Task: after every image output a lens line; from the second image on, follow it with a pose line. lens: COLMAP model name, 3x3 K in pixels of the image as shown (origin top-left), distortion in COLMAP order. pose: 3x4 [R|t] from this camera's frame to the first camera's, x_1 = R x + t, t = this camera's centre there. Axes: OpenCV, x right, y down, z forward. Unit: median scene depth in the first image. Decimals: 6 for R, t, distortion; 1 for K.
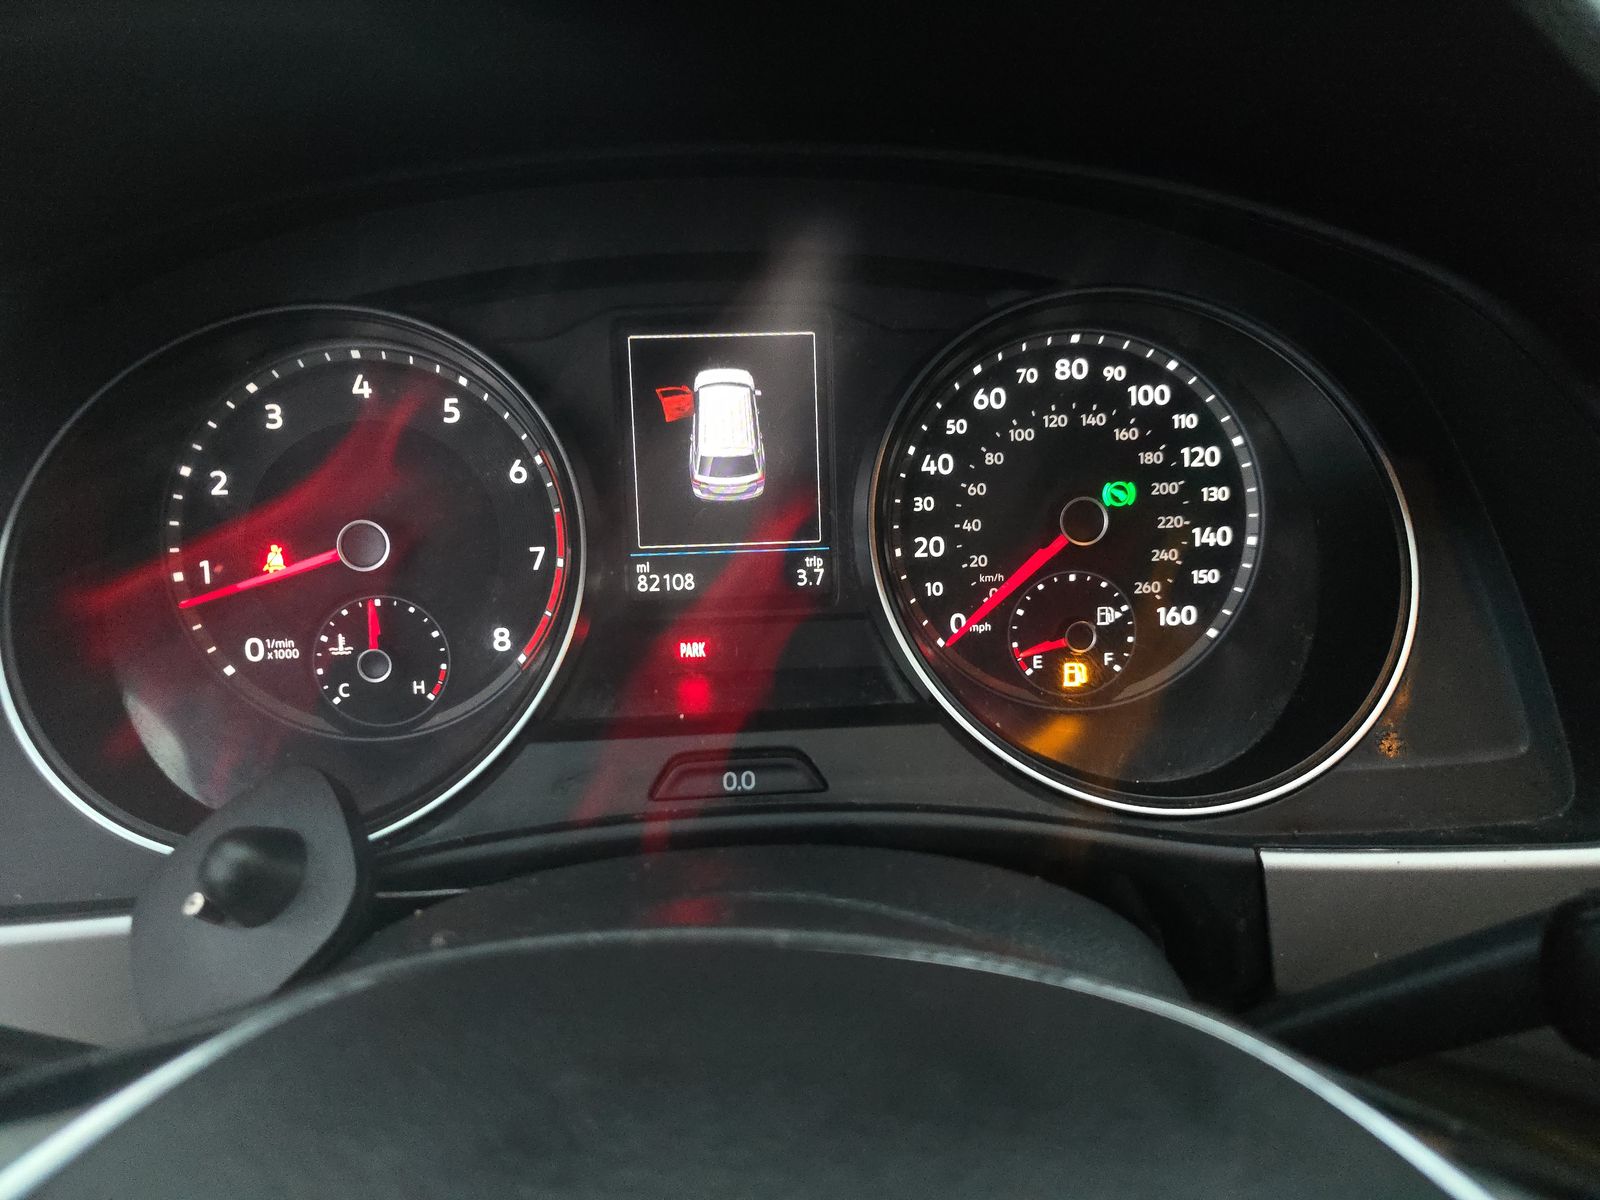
lens RADIAL K [[1099.6, 0, 796.8], [0, 1099.6, 615.8], [0, 0, 1]] dist [0.033520, -0.014144]
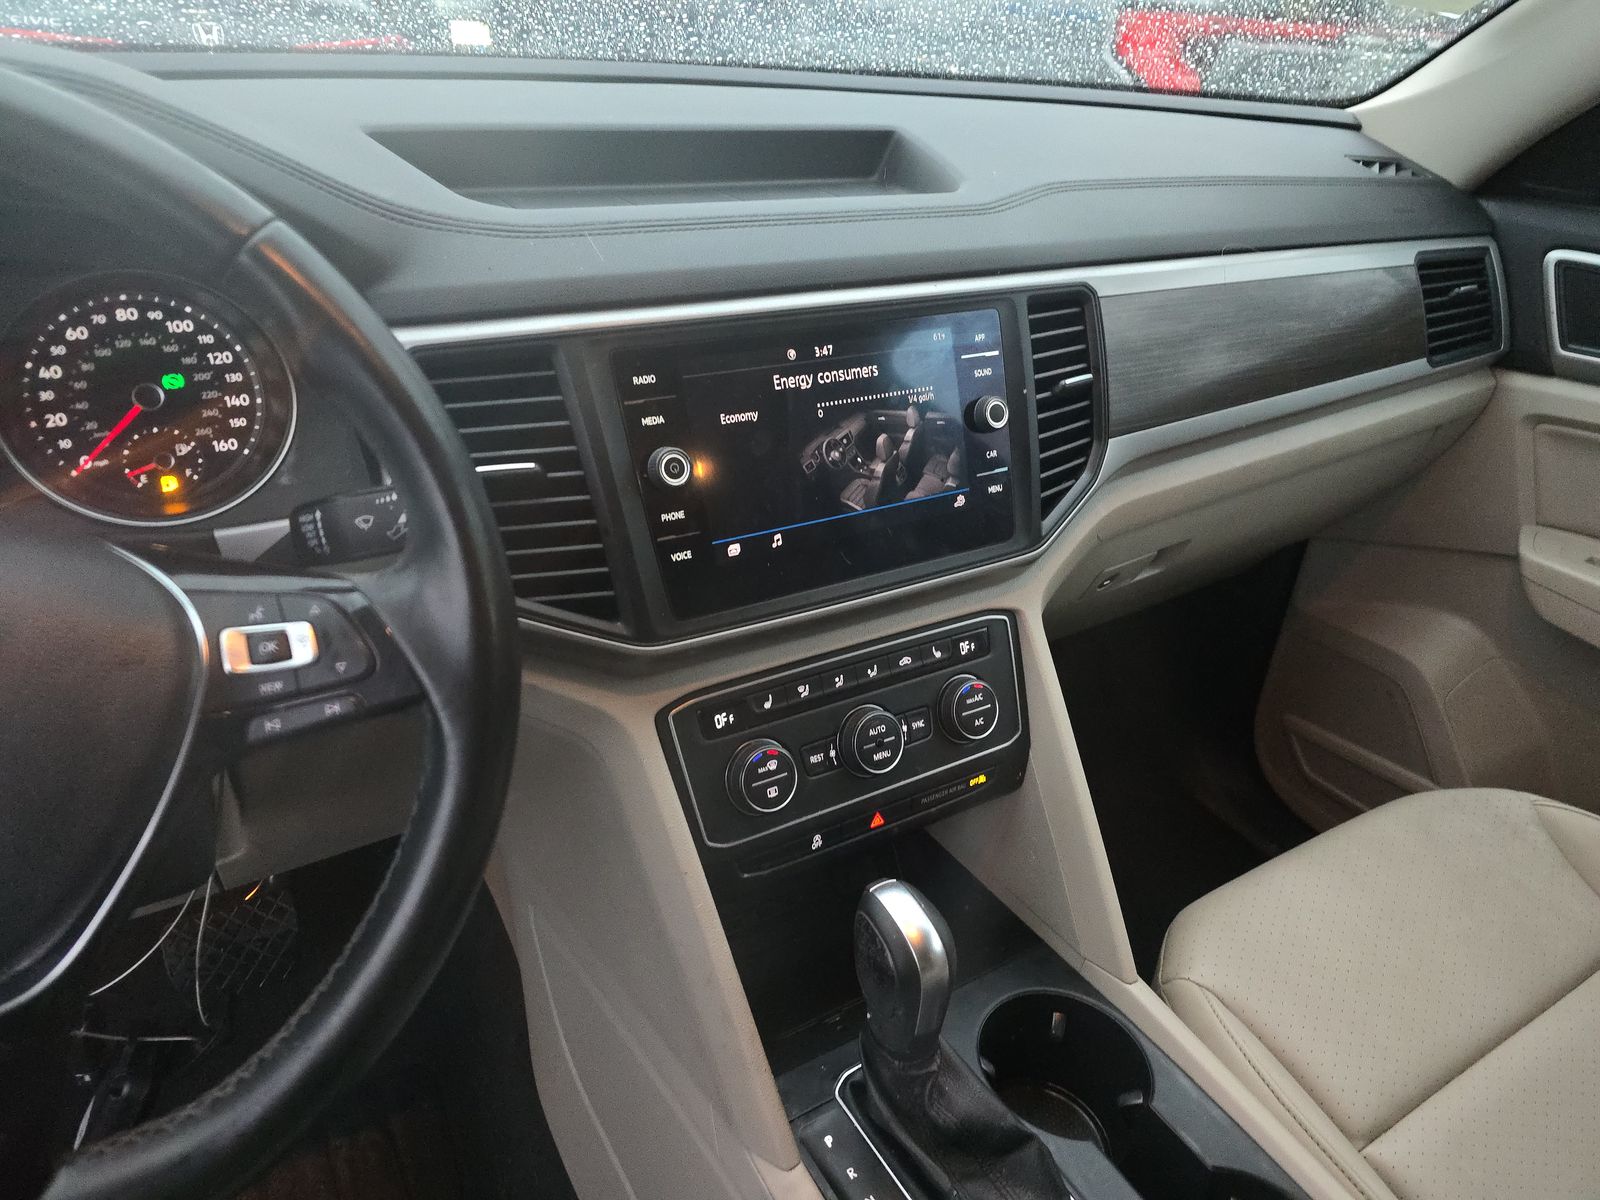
lens RADIAL K [[1099.6, 0, 794.9], [0, 1099.6, 595.3], [0, 0, 1]] dist [0.033520, -0.014144]
pose [[0.894424, -0.167532, 0.414654, 0.392193], [0.160859, 0.985646, 0.051251, 0.311524], [-0.417288, 0.020861, 0.908535, -1.099511]]
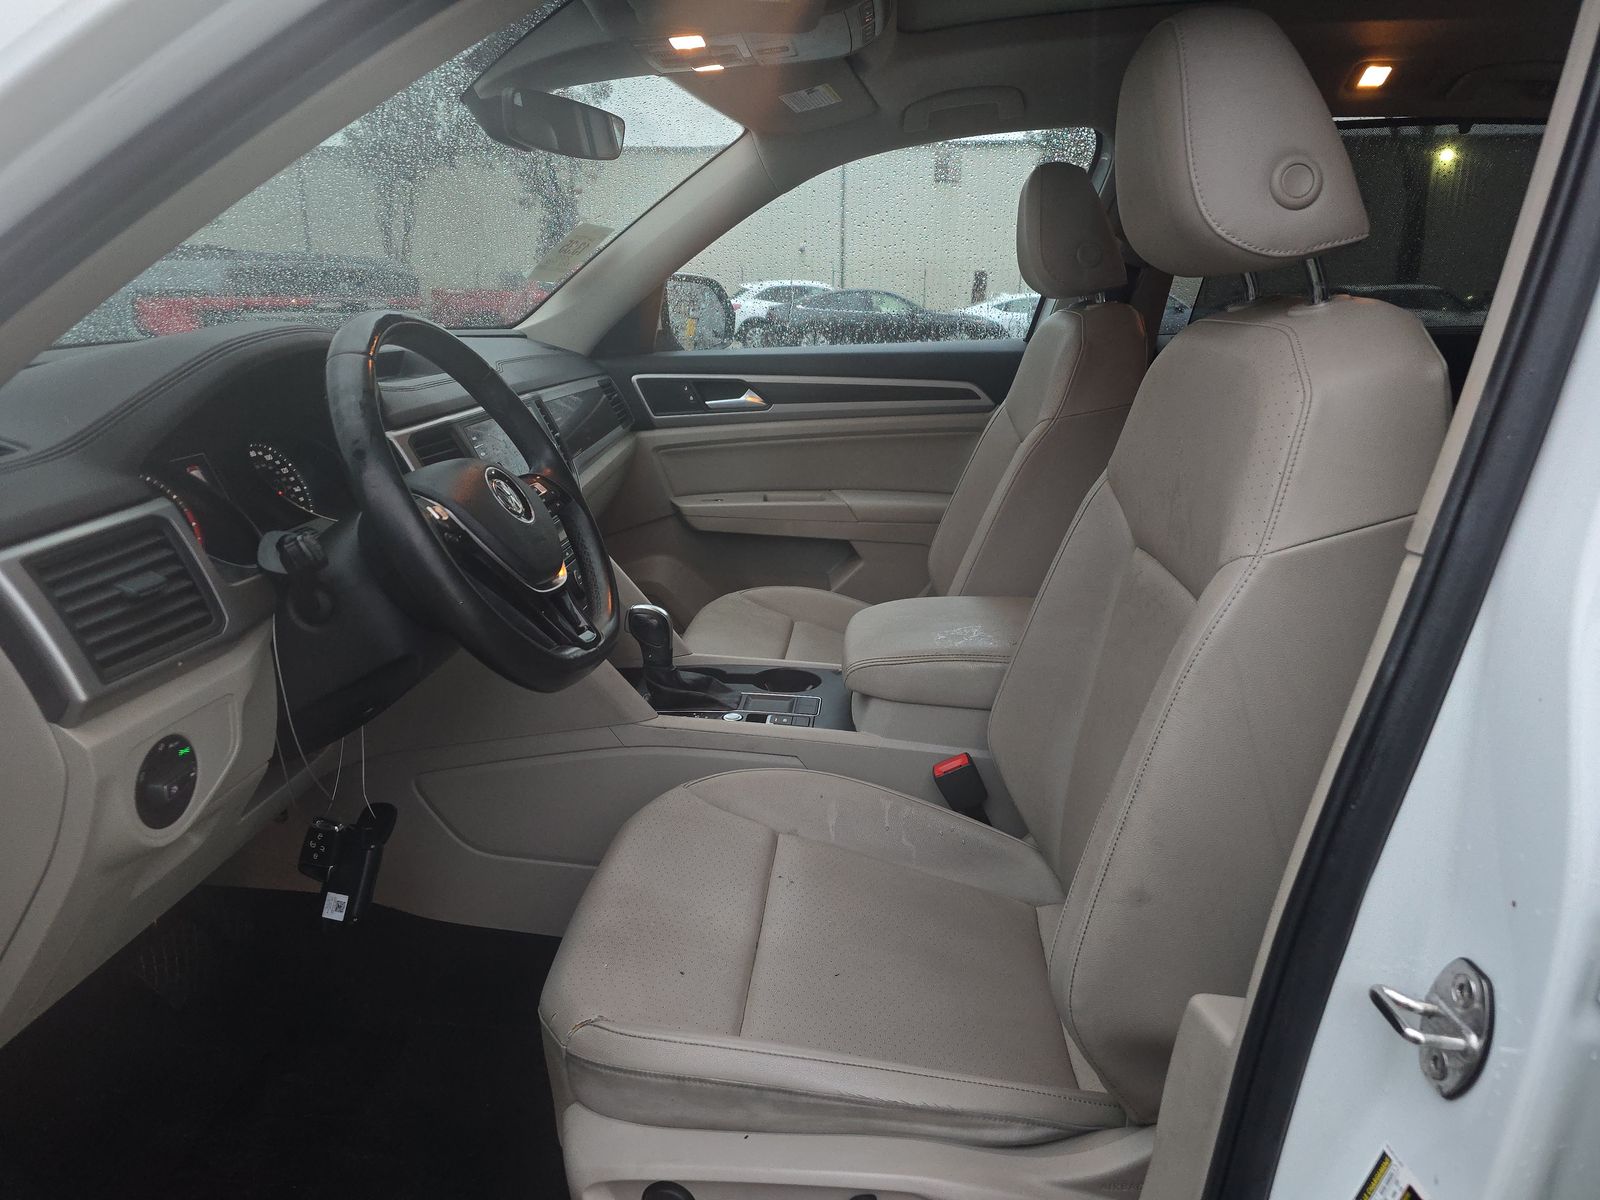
lens RADIAL K [[1099.6, 0, 796.5], [0, 1099.6, 602.3], [0, 0, 1]] dist [0.033520, -0.014144]
pose [[0.188938, -0.274453, 0.942856, -3.039047], [0.488999, 0.858933, 0.152034, 0.530648], [-0.851576, 0.432331, 0.296493, -1.441750]]
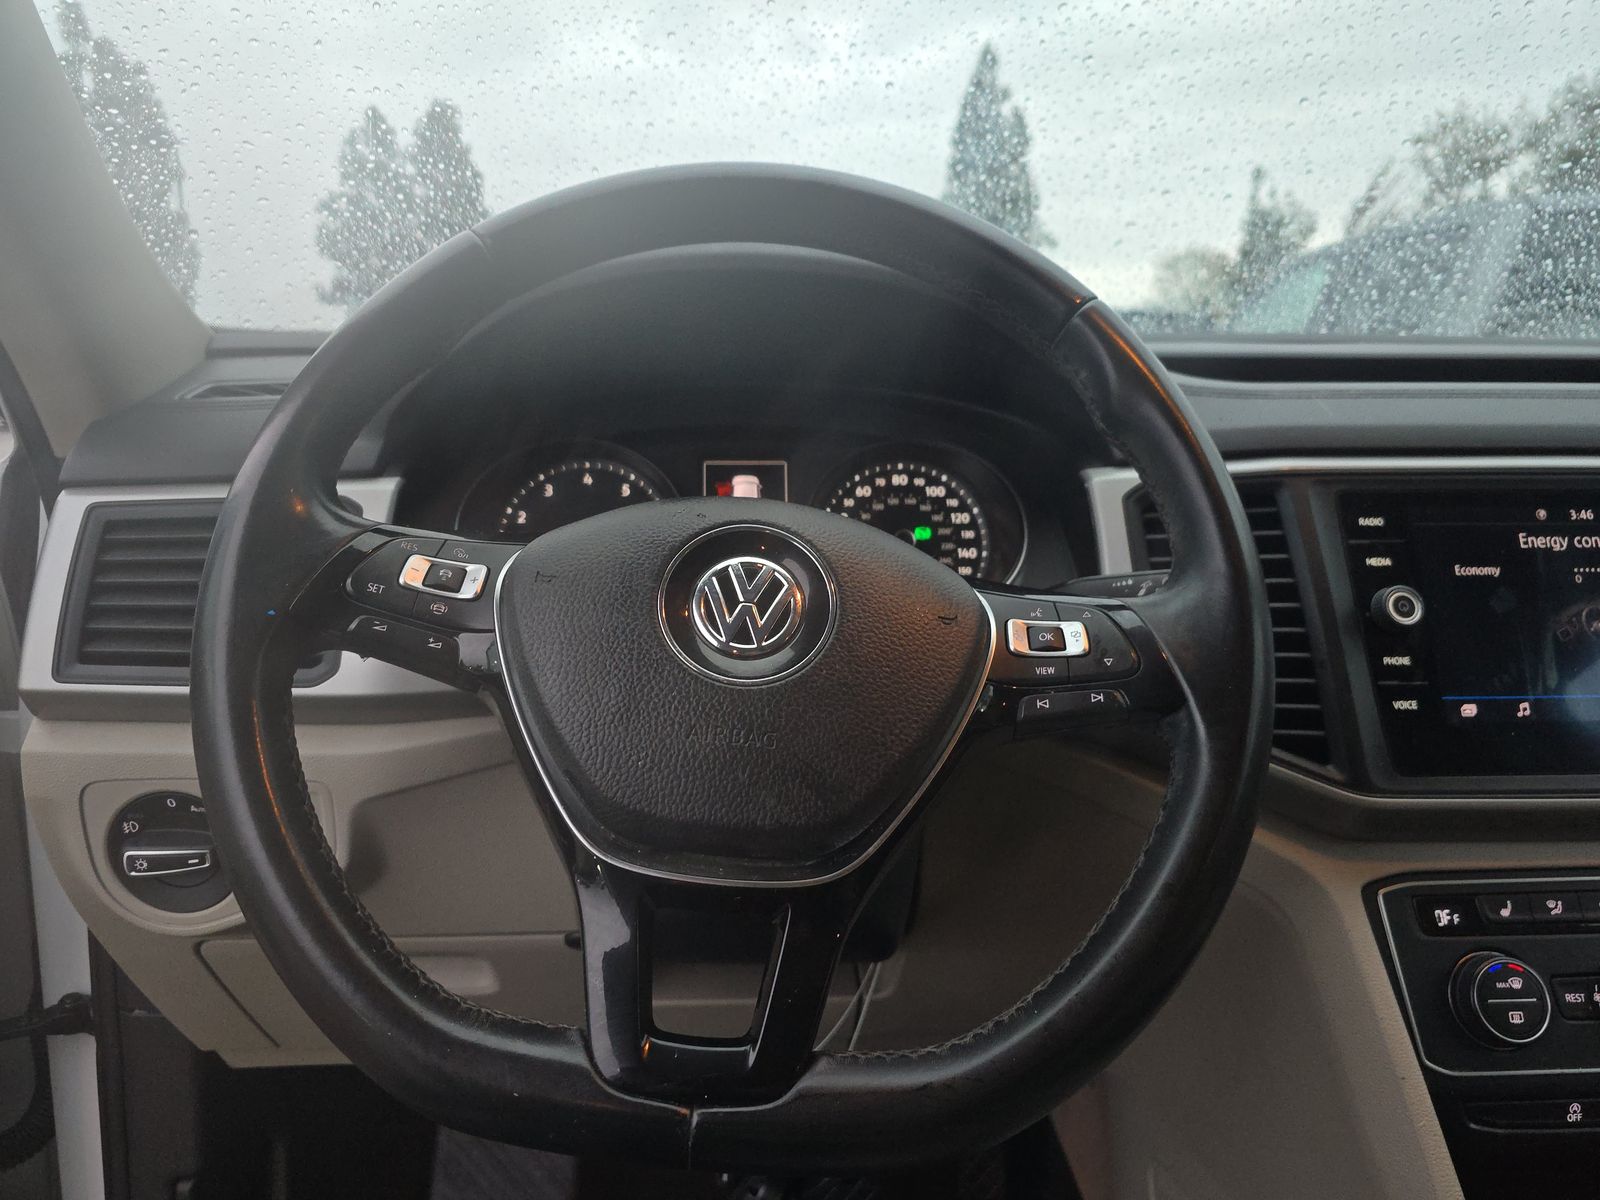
lens RADIAL K [[1099.6, 0, 799.3], [0, 1099.6, 598.6], [0, 0, 1]] dist [0.033520, -0.014144]
pose [[0.999690, 0.014150, -0.020476, 0.092958], [-0.020178, 0.942397, -0.333888, 0.750508], [0.014572, 0.334197, 0.942390, -1.025302]]
